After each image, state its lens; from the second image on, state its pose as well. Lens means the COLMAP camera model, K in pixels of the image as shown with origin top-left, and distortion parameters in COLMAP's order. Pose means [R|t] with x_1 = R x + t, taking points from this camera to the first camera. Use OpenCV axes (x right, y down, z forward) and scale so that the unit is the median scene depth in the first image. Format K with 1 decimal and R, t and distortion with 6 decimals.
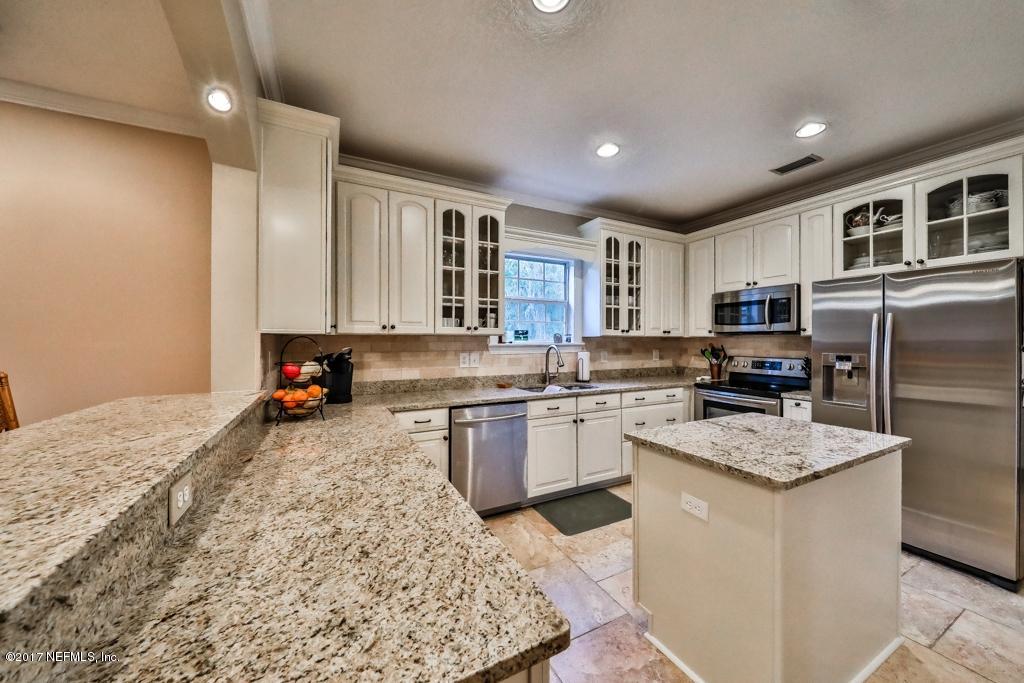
lens RADIAL K [[354.3, 0, 512.2], [0, 354.3, 339.6], [0, 0, 1]] dist [0.007042, -0.002602]
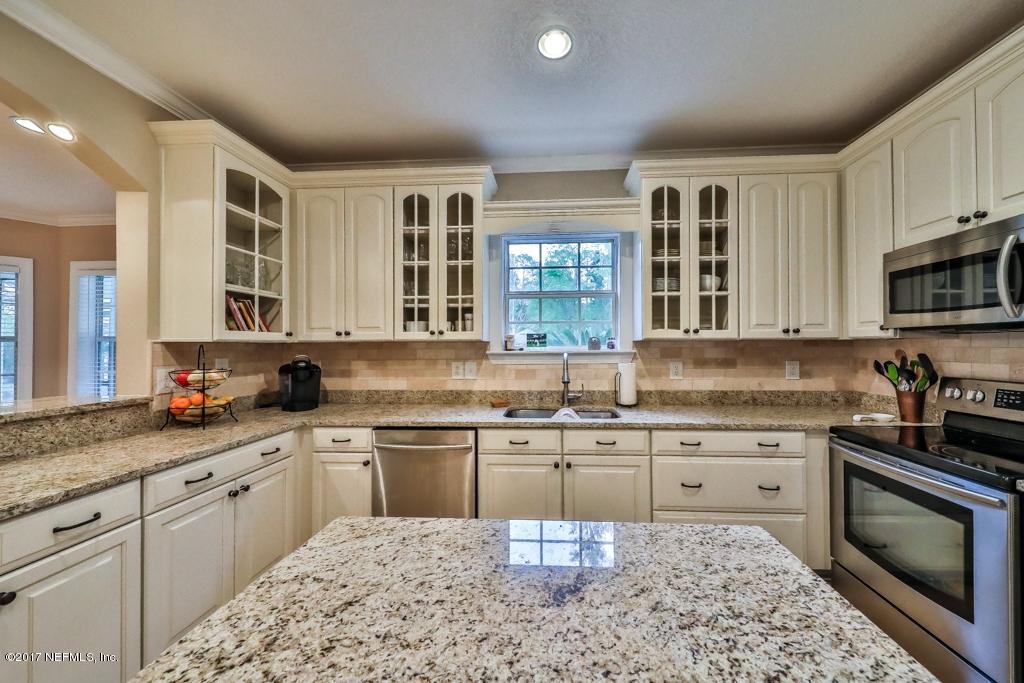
lens RADIAL K [[354.3, 0, 533.0], [0, 354.3, 343.7], [0, 0, 1]] dist [0.007042, -0.002602]
pose [[0.863193, -0.009217, -0.504789, 0.452560], [0.006539, 0.999954, -0.007076, 0.001030], [0.504831, 0.002807, 0.863214, 0.361408]]
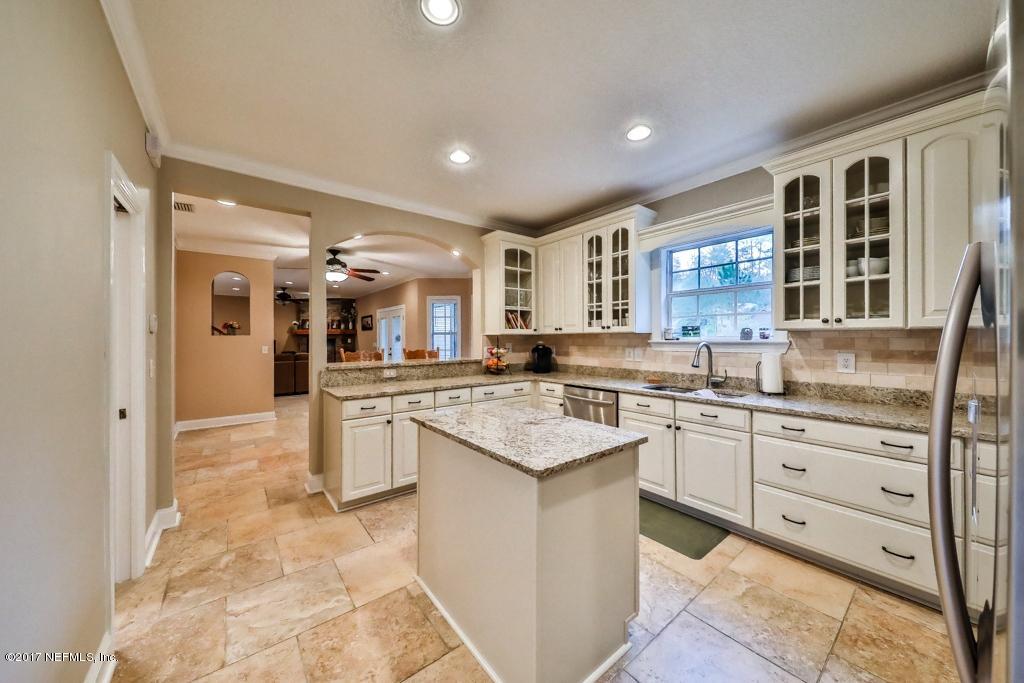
lens RADIAL K [[354.3, 0, 509.4], [0, 354.3, 337.5], [0, 0, 1]] dist [0.007042, -0.002602]
pose [[0.190392, -0.003119, -0.981703, 0.927439], [0.005369, 0.999983, -0.002136, 0.003345], [0.981693, -0.004864, 0.190406, 0.400357]]
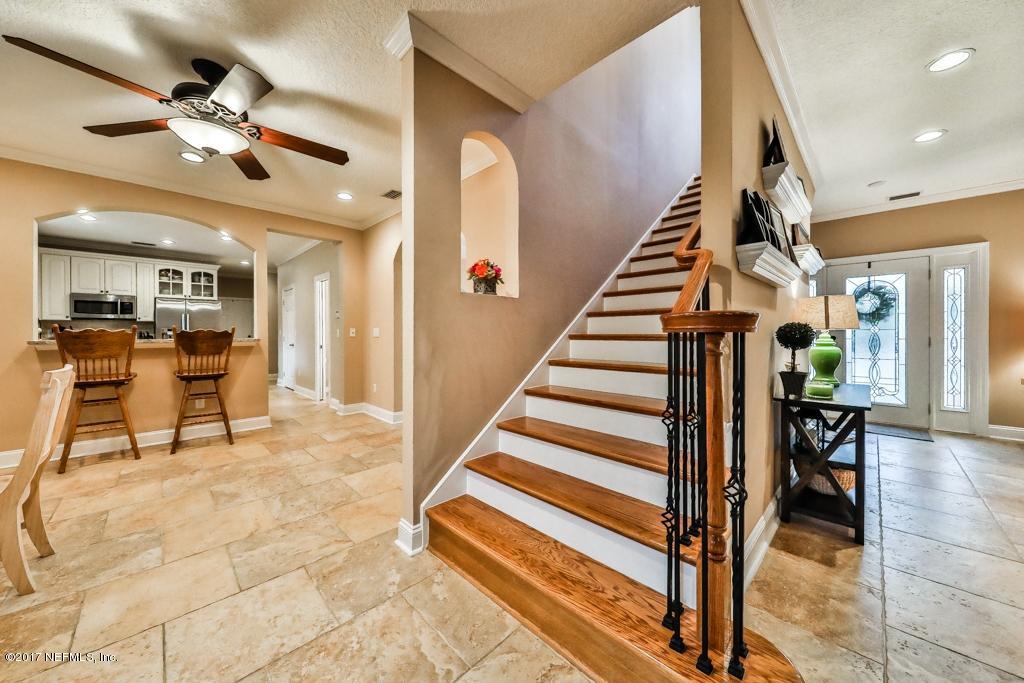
lens RADIAL K [[354.3, 0, 514.1], [0, 354.3, 333.2], [0, 0, 1]] dist [0.007042, -0.002602]
pose [[-0.300515, -0.006047, 0.953758, -1.802015], [-0.001408, 0.999982, 0.005896, 0.044026], [-0.953776, 0.000429, -0.300518, -0.474043]]
